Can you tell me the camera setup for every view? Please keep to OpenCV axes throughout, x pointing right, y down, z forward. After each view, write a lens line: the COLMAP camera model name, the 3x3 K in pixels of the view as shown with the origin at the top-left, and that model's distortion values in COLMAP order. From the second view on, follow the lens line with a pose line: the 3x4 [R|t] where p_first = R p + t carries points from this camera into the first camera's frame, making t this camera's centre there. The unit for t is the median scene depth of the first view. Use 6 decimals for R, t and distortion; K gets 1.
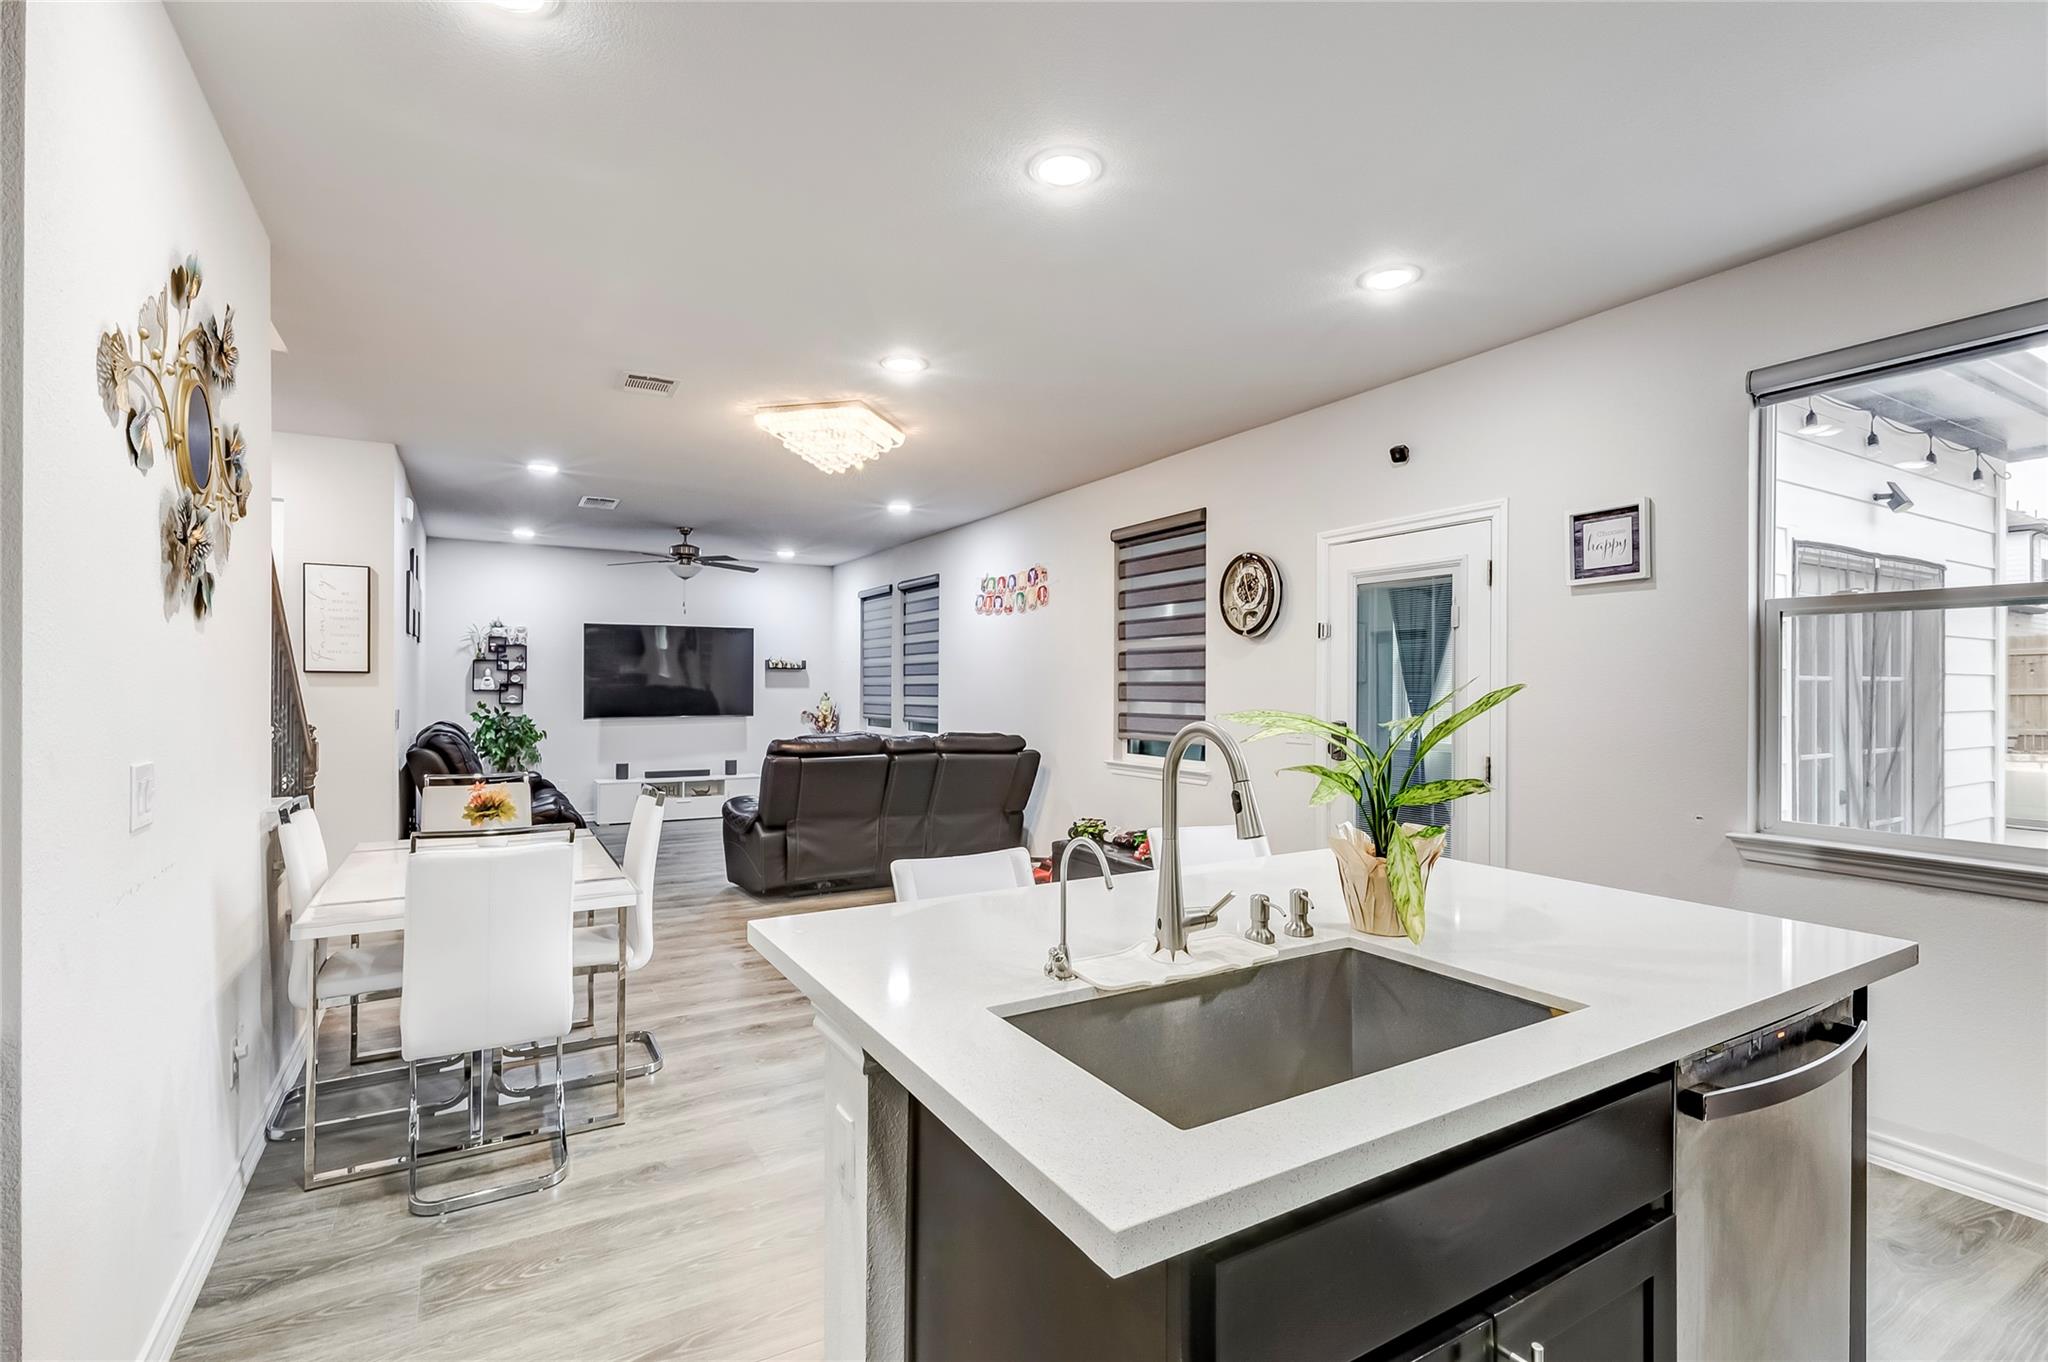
lens RADIAL K [[928.6, 0, 1016.9], [0, 928.6, 687.4], [0, 0, 1]] dist [0.004504, -0.000026]
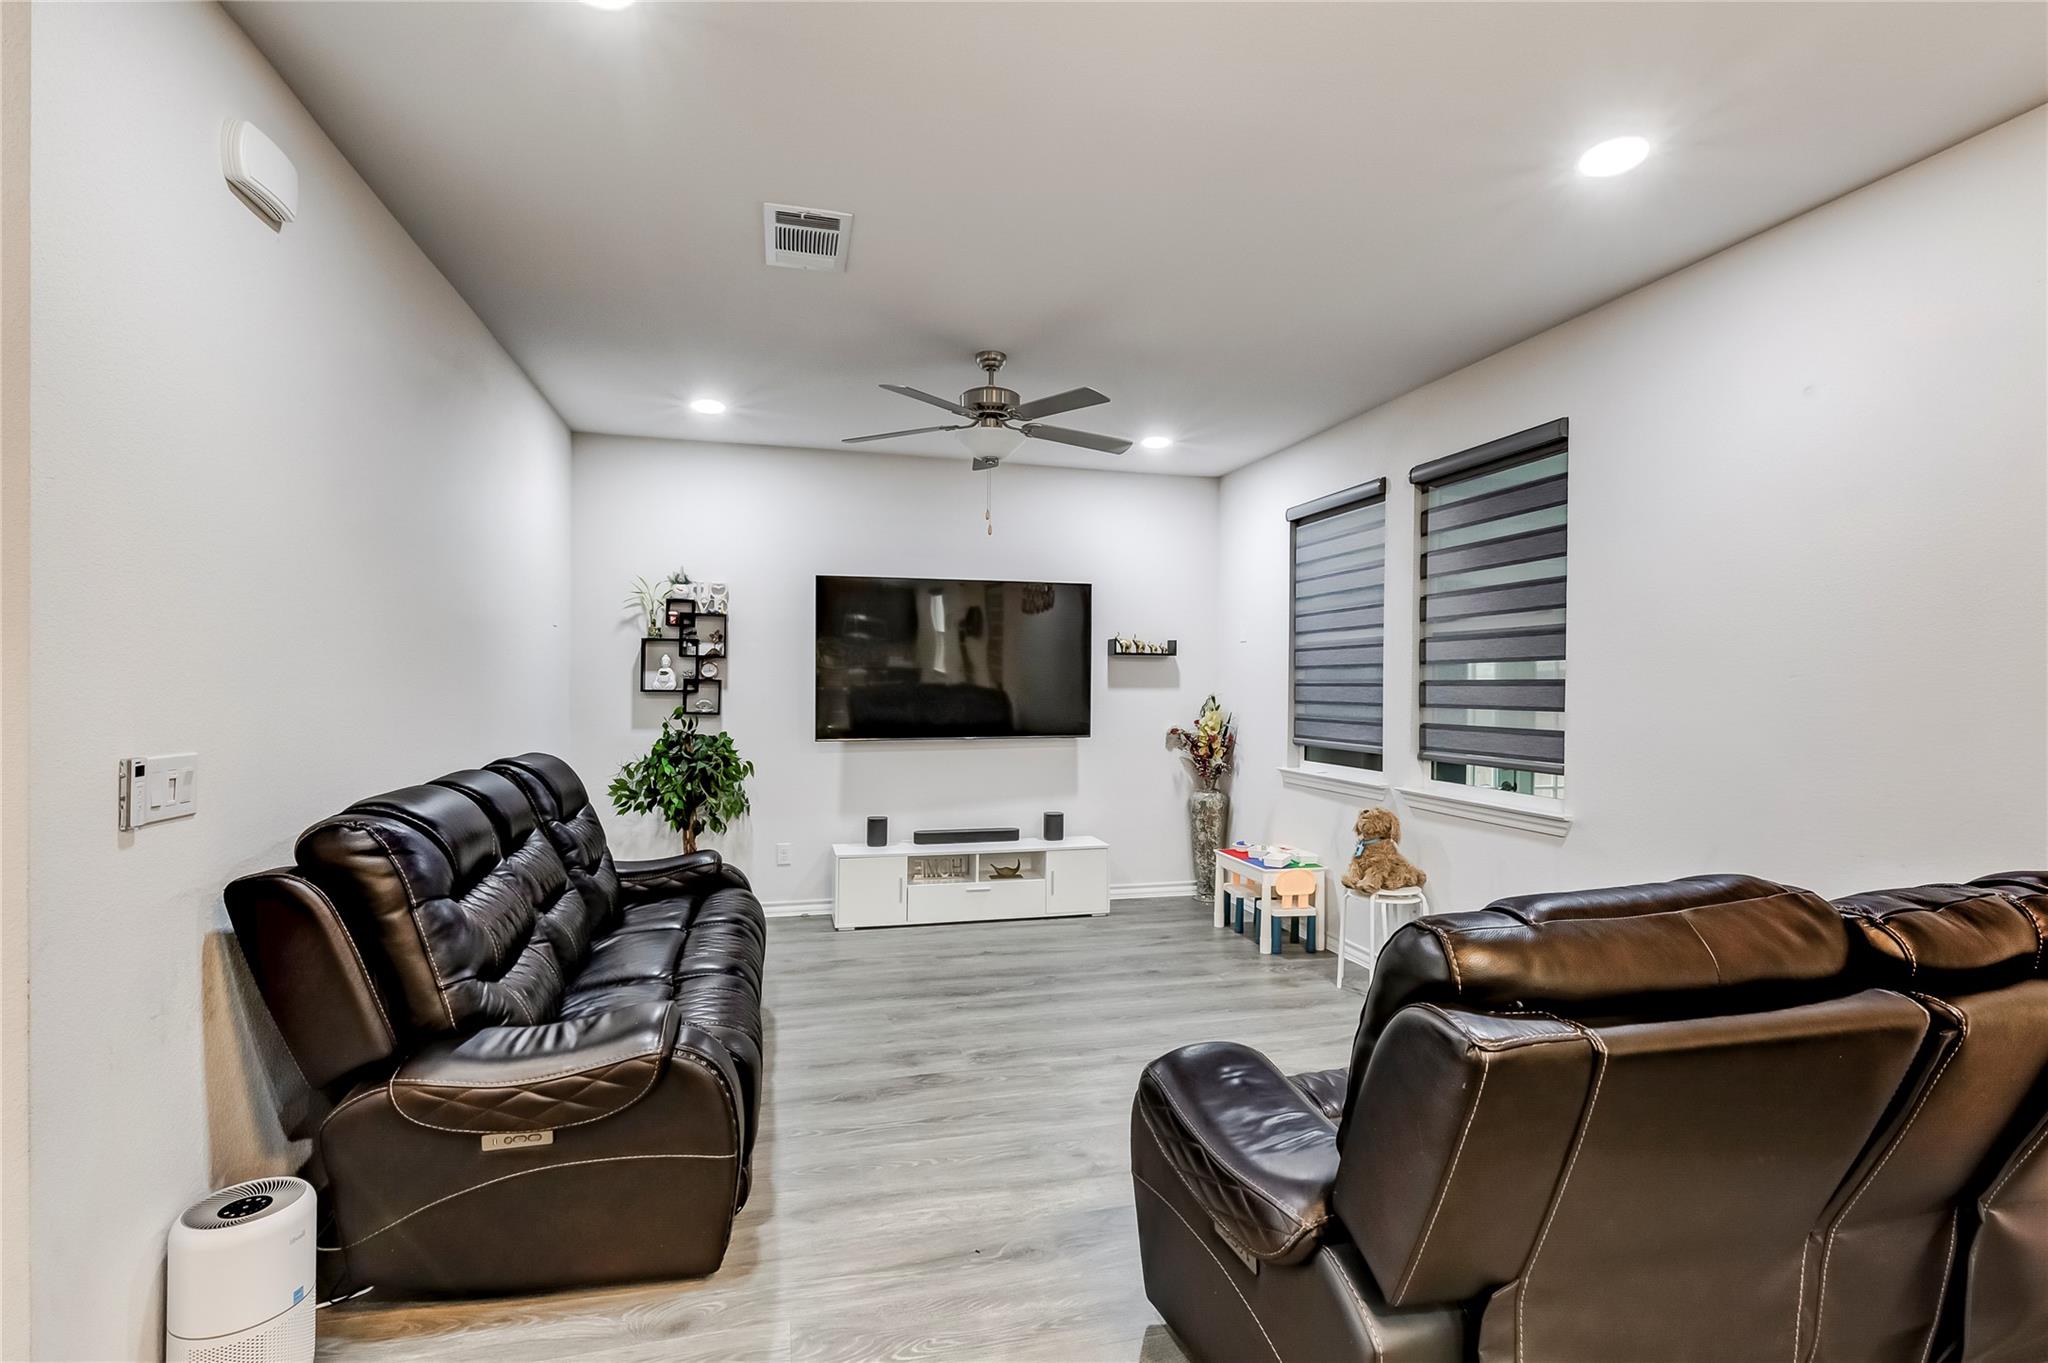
lens RADIAL K [[928.6, 0, 1016.9], [0, 928.6, 687.9], [0, 0, 1]] dist [0.004504, -0.000026]
pose [[0.961945, 0.004228, -0.273210, -0.272500], [-0.003566, 0.999989, 0.002917, -0.001469], [0.273219, -0.001832, 0.961950, 0.695644]]
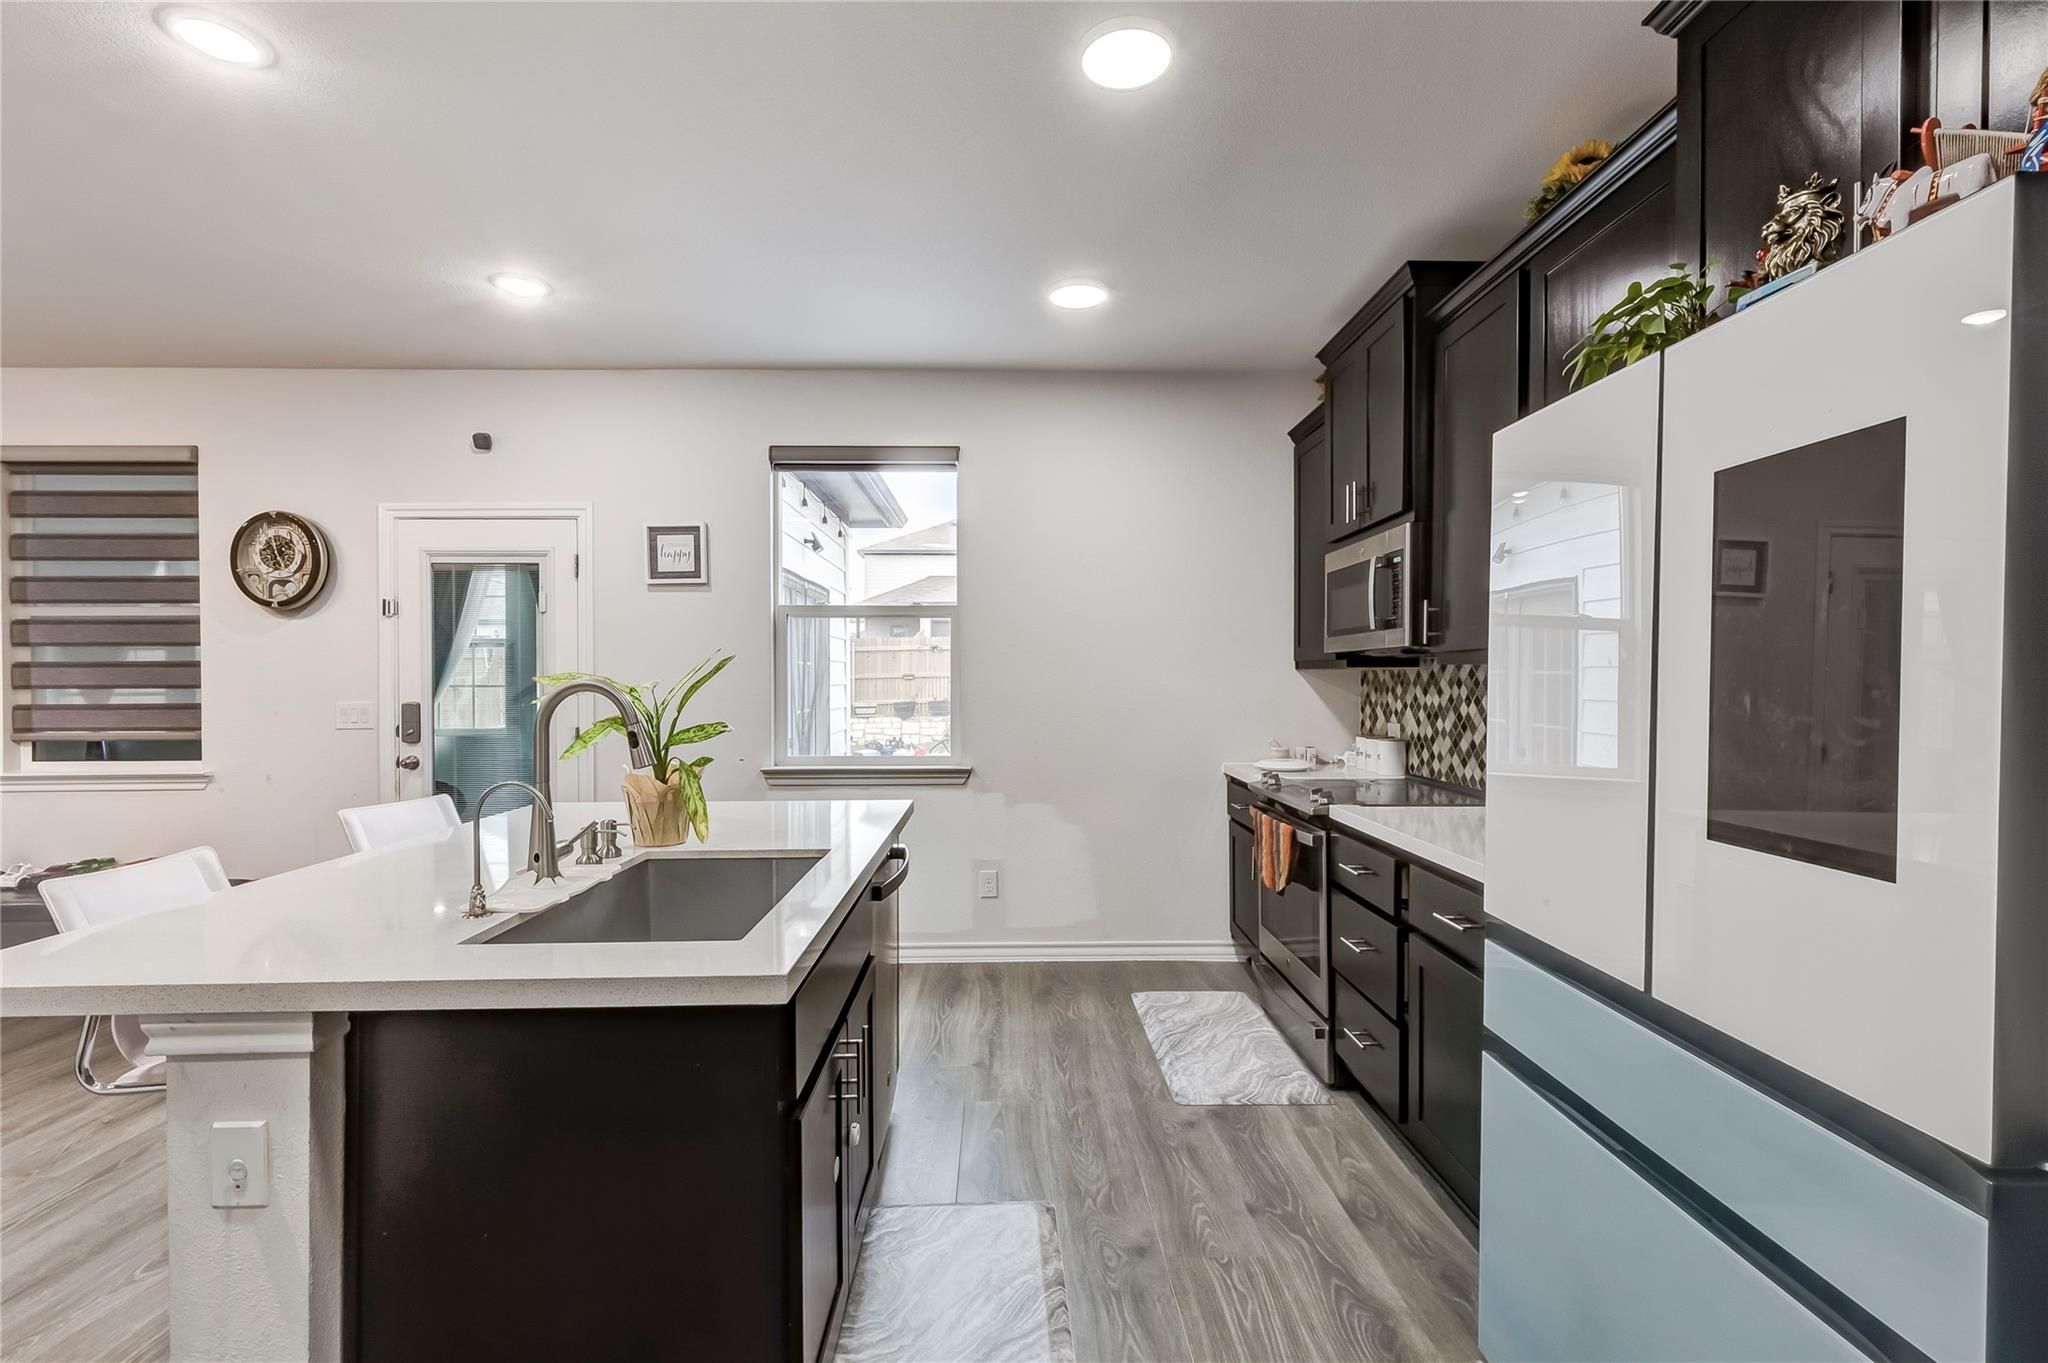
lens RADIAL K [[928.6, 0, 1016.9], [0, 928.6, 687.9], [0, 0, 1]] dist [0.004504, -0.000026]
pose [[0.488226, -0.013918, 0.872606, -0.131273], [0.005227, 0.999902, 0.013024, 0.008334], [-0.872702, -0.001798, 0.488251, -0.015961]]
